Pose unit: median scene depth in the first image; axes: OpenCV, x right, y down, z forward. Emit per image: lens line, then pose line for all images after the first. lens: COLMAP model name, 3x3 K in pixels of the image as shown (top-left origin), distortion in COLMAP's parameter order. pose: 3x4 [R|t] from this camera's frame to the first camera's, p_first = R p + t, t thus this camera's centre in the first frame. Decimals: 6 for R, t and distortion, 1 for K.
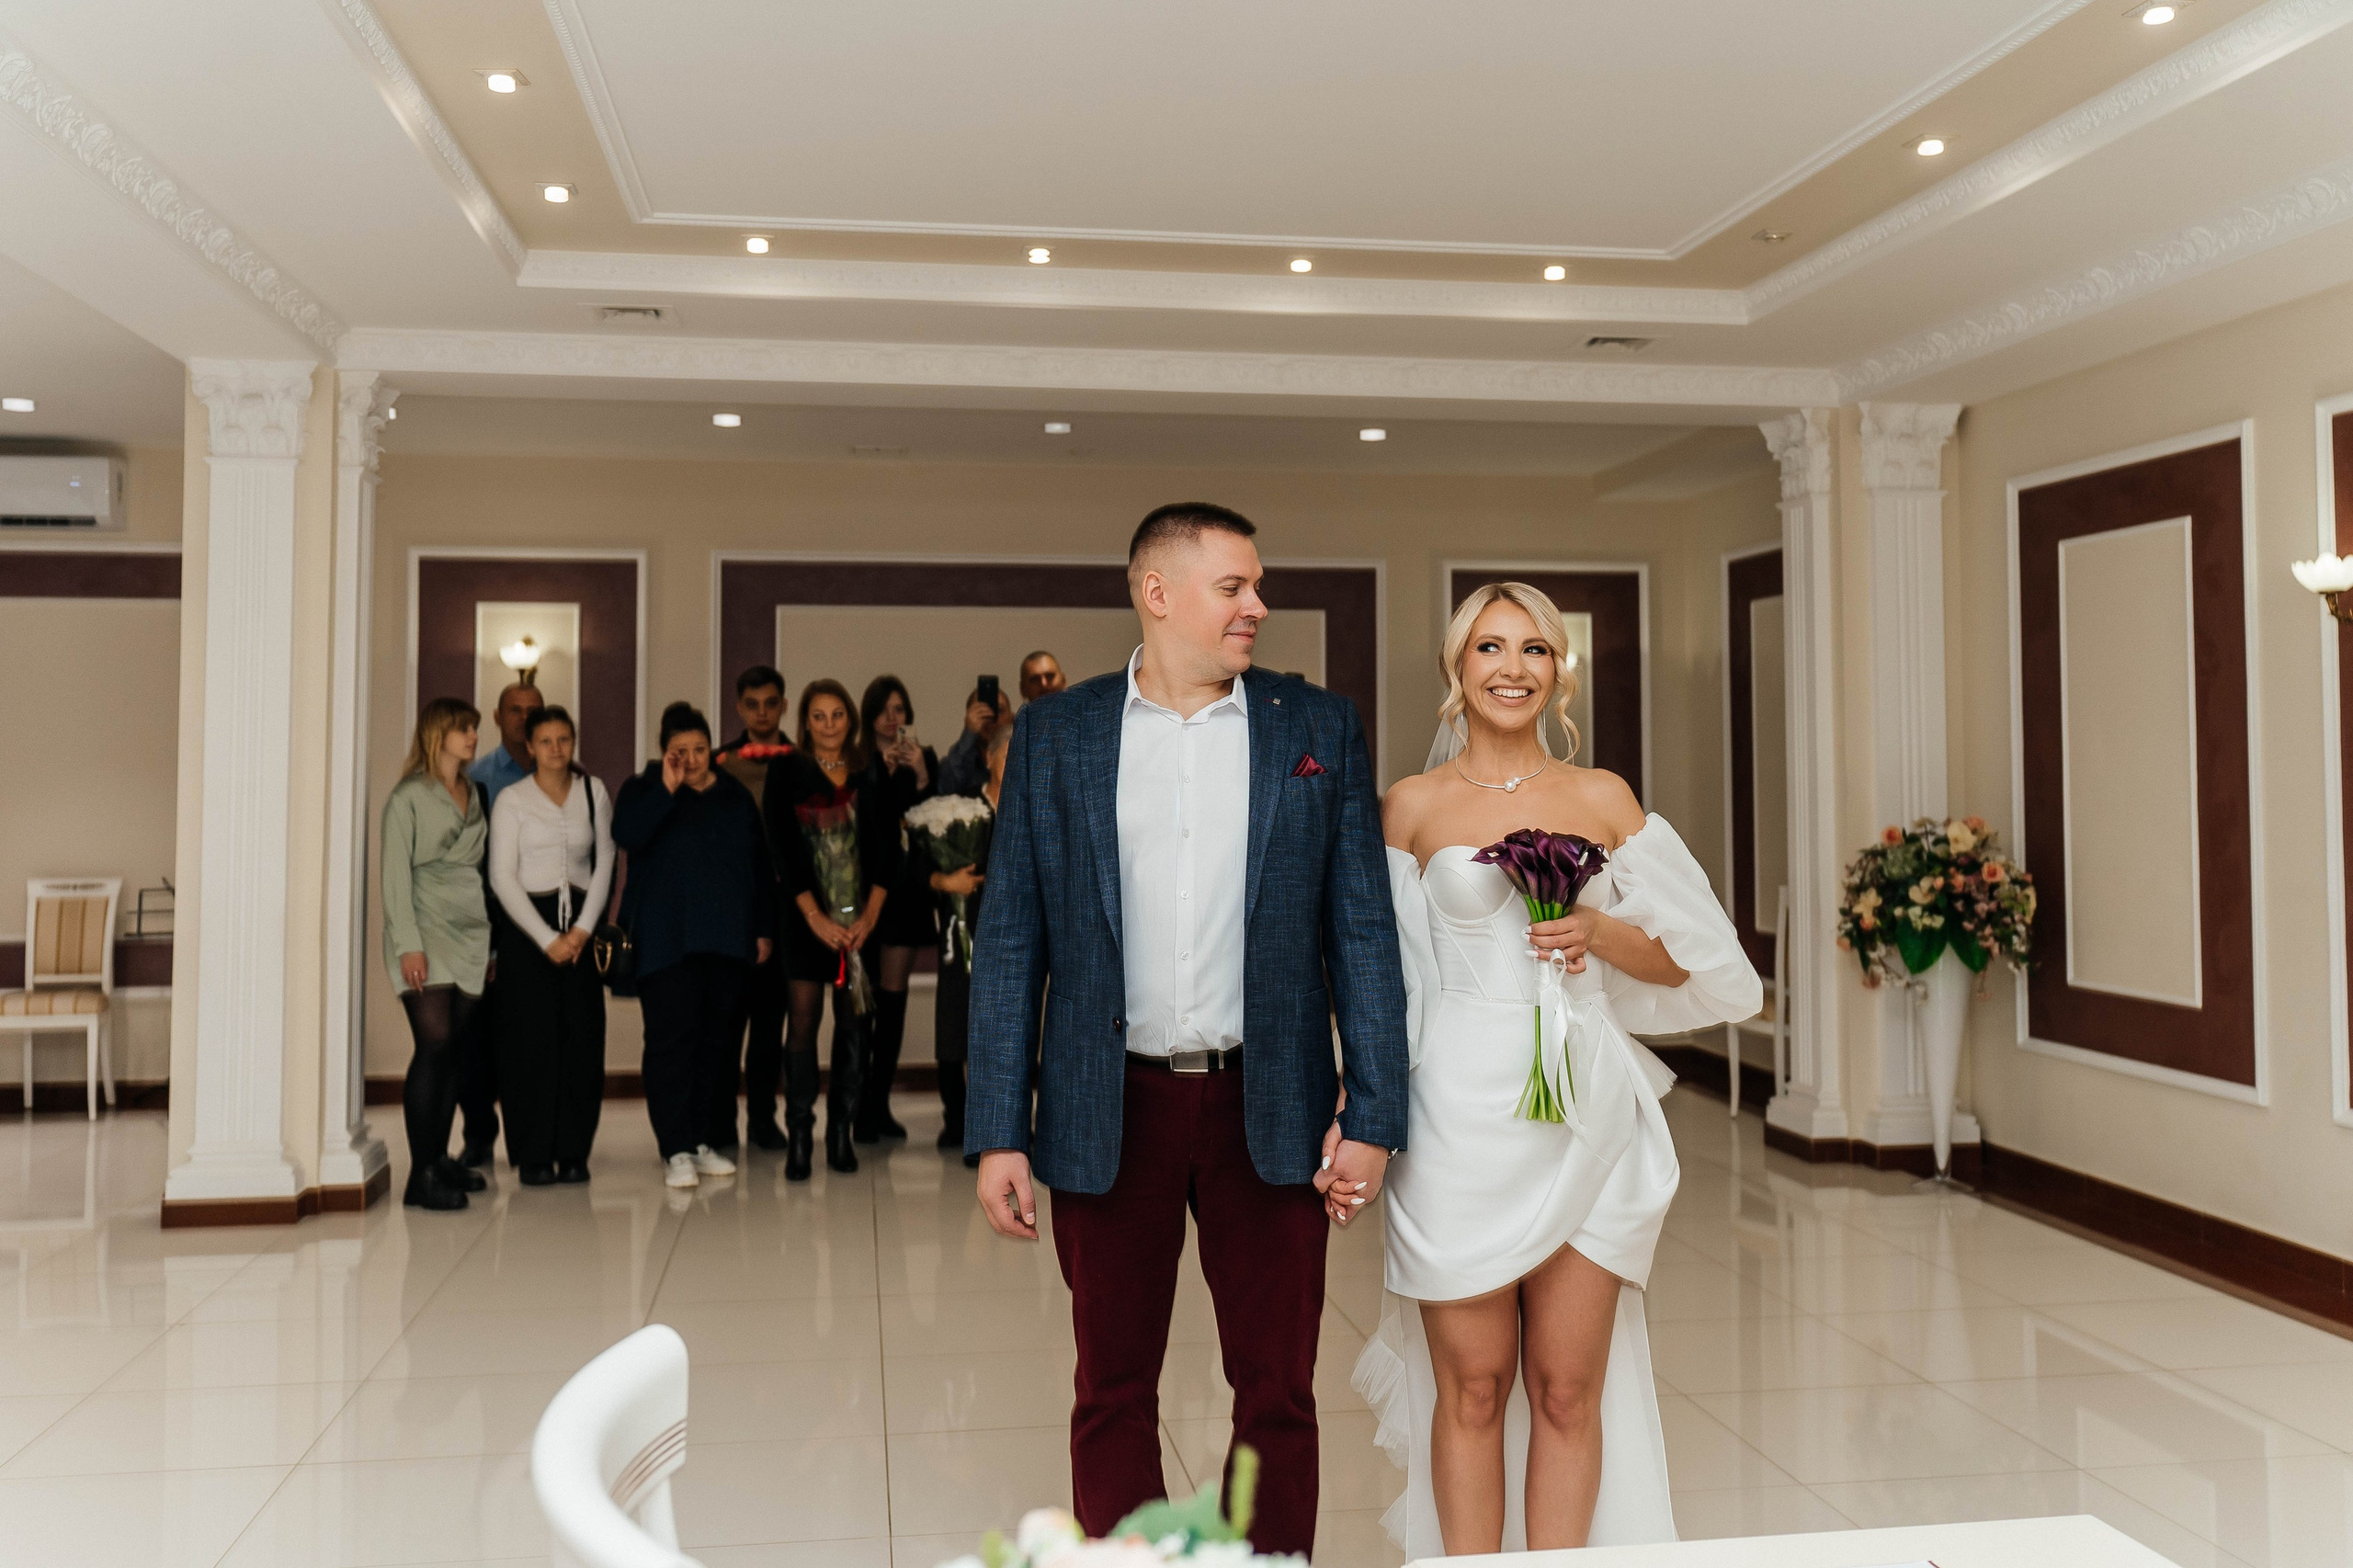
lens RADIAL K [[2113.9, 0, 1185.2], [0, 2113.9, 683.9], [0, 0, 1]] dist [0.011609, -0.022125]
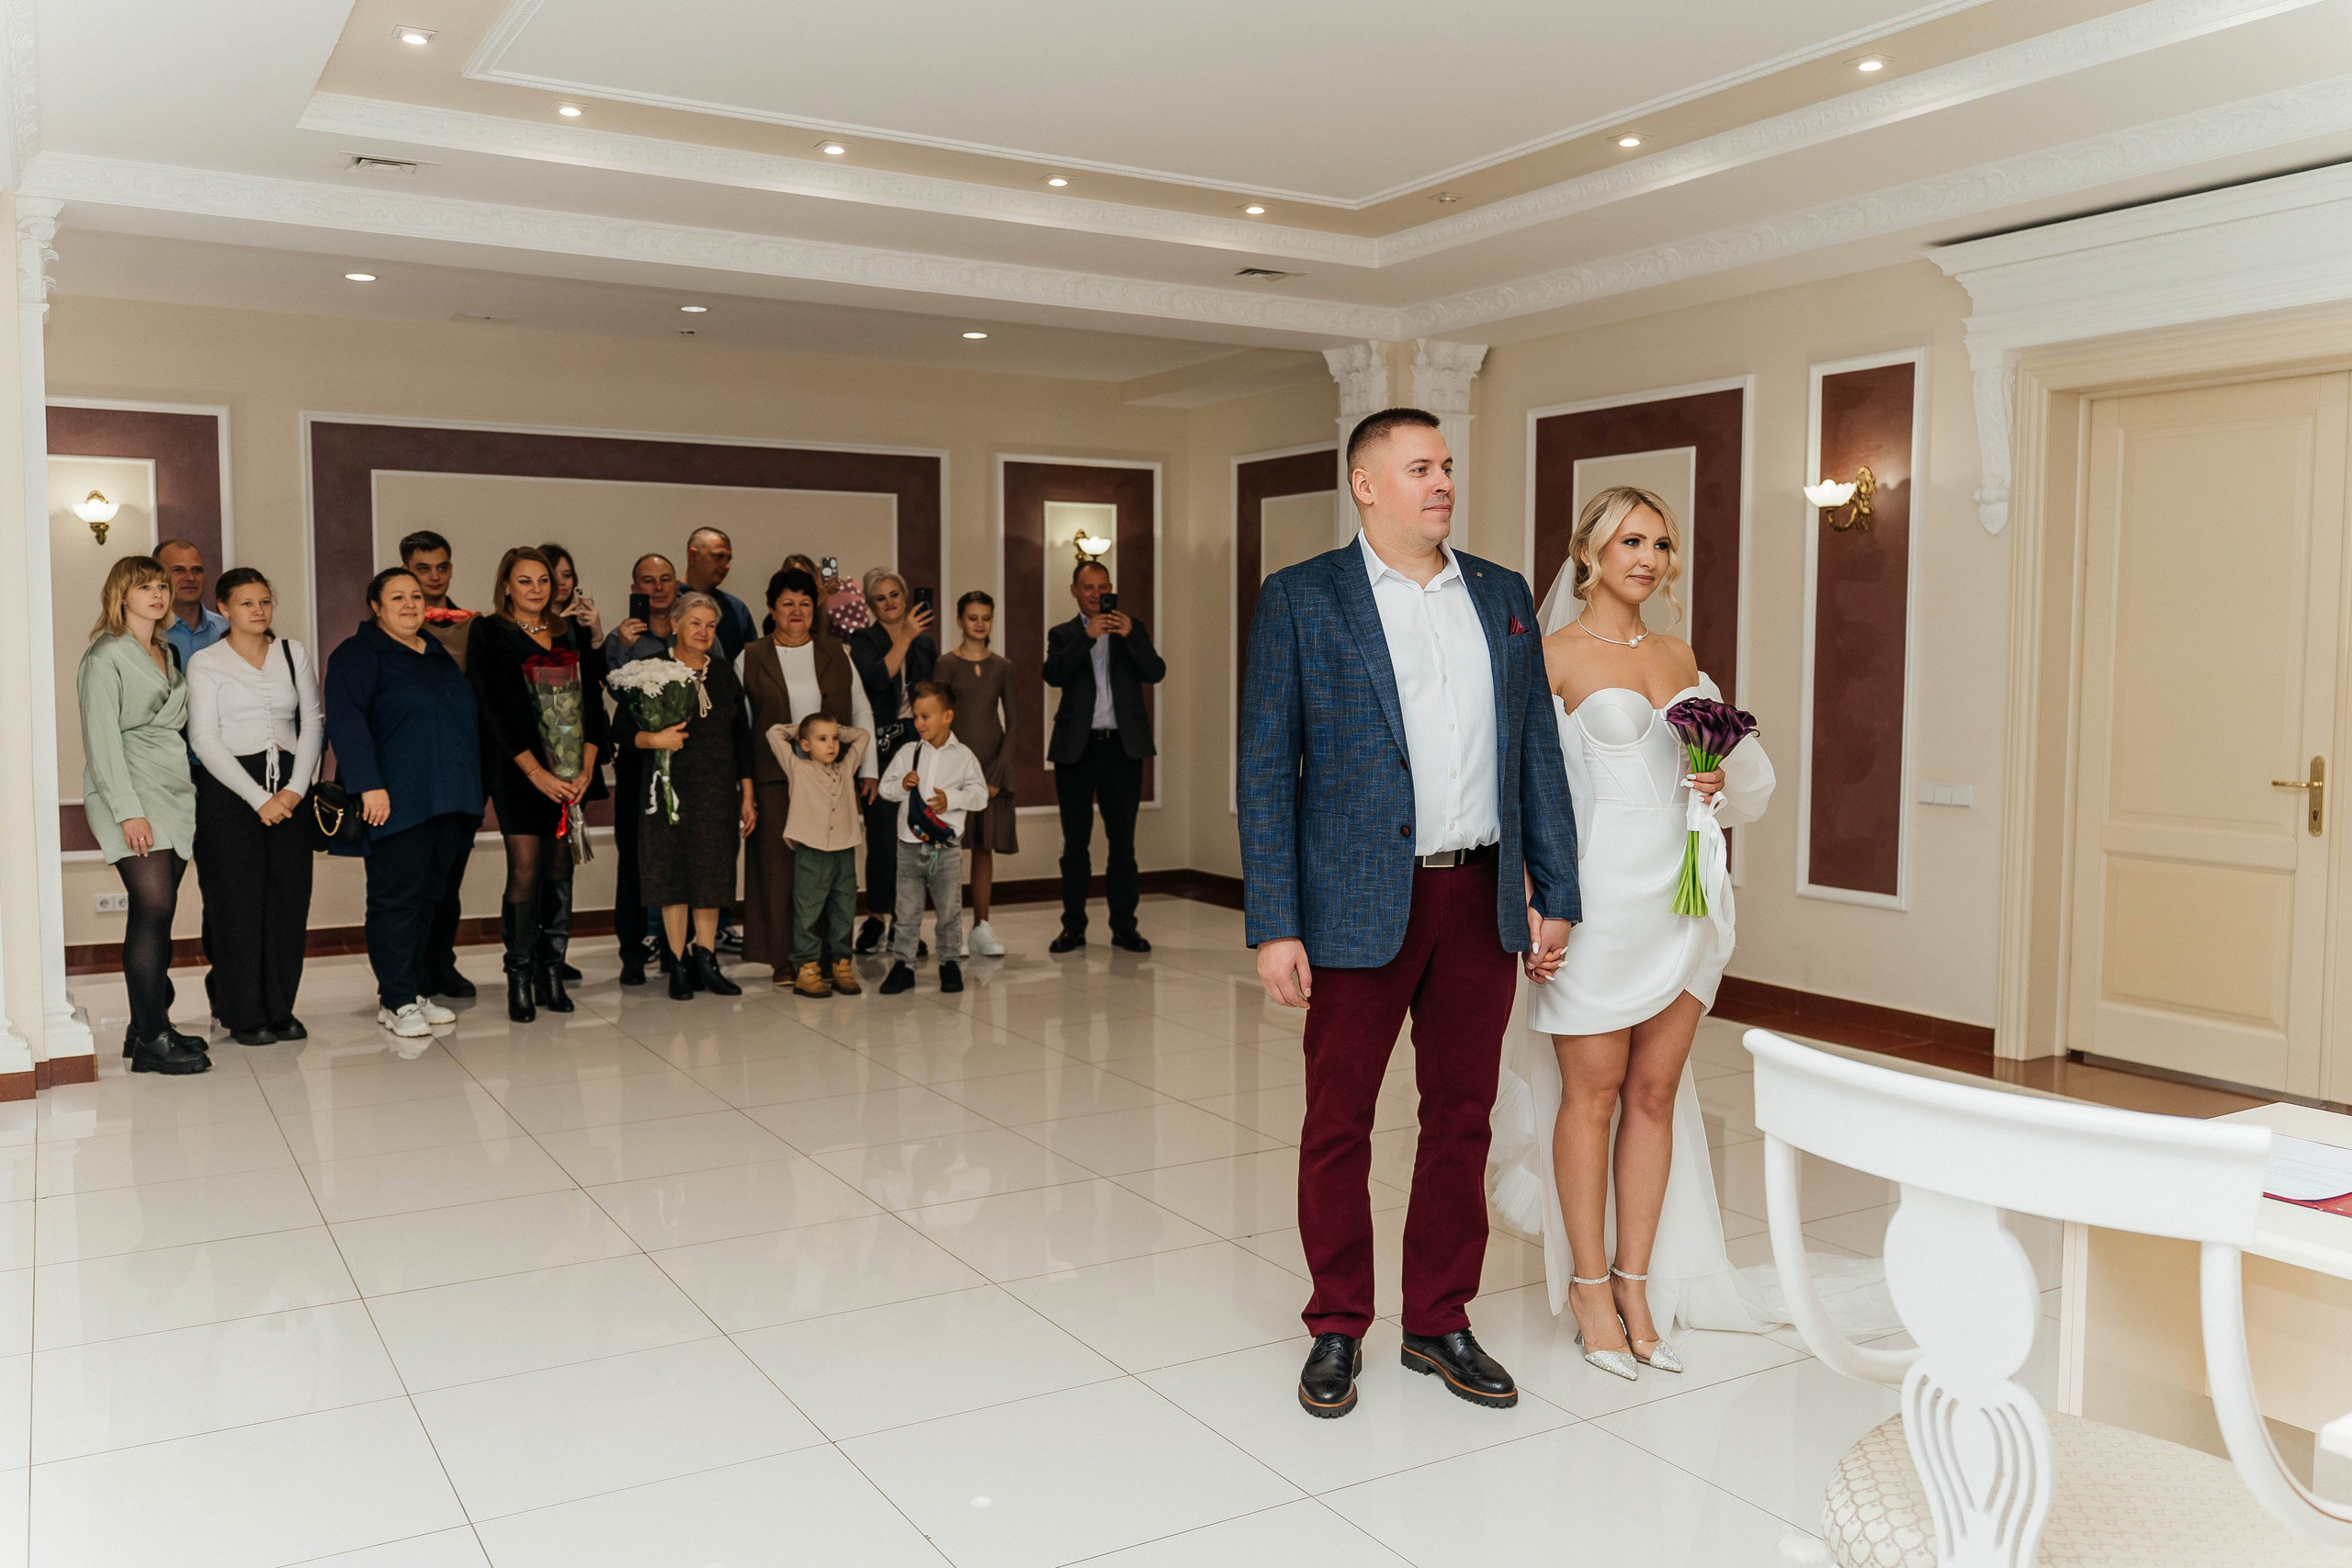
lens RADIAL K [[1888.9, 0, 1221.6], [0, 1888.9, 805.0], [0, 0, 1]] dist [-0.004622, 0.001759]
pose [[0.923182, -0.027842, 0.383353, -0.220845], [-0.020724, 0.992317, 0.121976, 0.004619], [-0.383803, -0.120550, 0.915512, 0.009863]]
